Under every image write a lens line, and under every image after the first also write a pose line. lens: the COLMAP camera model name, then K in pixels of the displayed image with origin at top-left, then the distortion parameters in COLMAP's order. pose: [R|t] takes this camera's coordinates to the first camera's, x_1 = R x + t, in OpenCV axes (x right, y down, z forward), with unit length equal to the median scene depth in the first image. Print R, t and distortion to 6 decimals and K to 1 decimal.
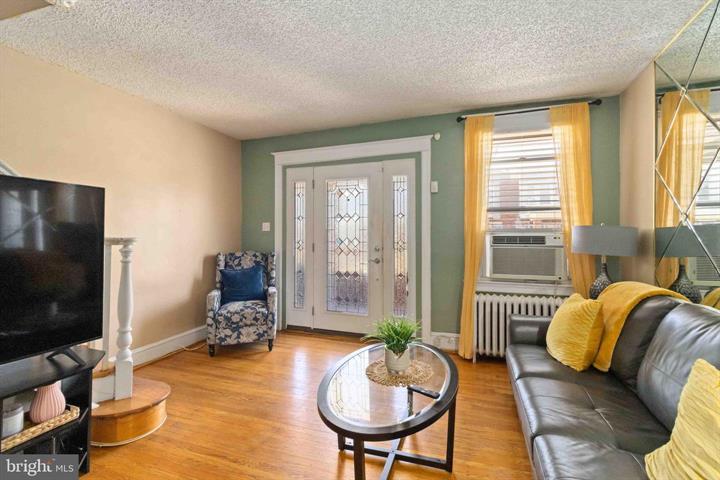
lens RADIAL K [[336.4, 0, 366.3], [0, 336.4, 229.7], [0, 0, 1]] dist [0.003335, -0.000259]
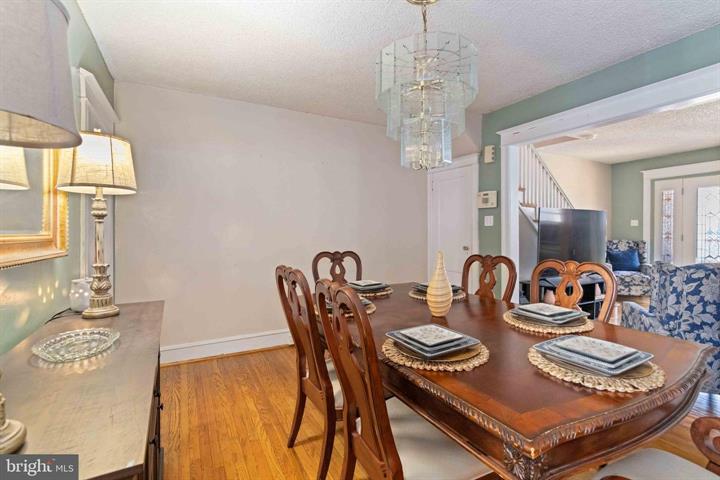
lens RADIAL K [[336.4, 0, 368.7], [0, 336.4, 234.9], [0, 0, 1]] dist [0.003335, -0.000259]
pose [[0.741998, 0.007657, -0.670358, -0.219423], [0.015186, 0.999486, 0.028225, -0.019819], [0.670230, -0.031123, 0.741501, -1.040087]]
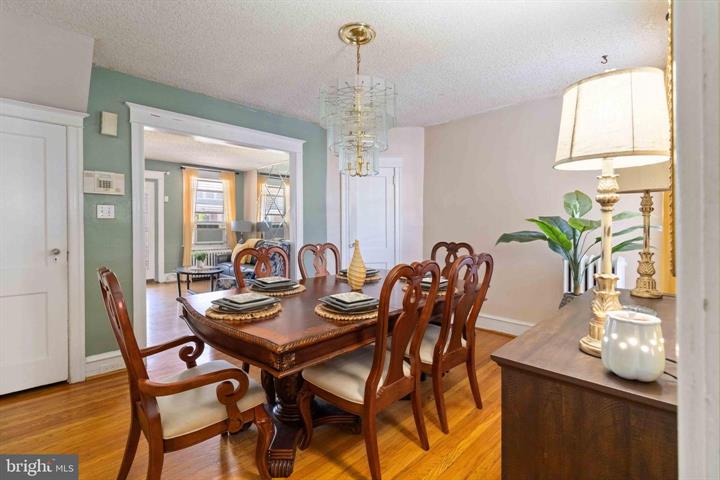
lens RADIAL K [[336.4, 0, 363.7], [0, 336.4, 226.2], [0, 0, 1]] dist [0.003335, -0.000259]
pose [[0.437314, -0.000933, 0.899308, -1.079922], [-0.019851, 0.999746, 0.010690, -0.015029], [-0.899090, -0.022527, 0.437185, -0.897868]]
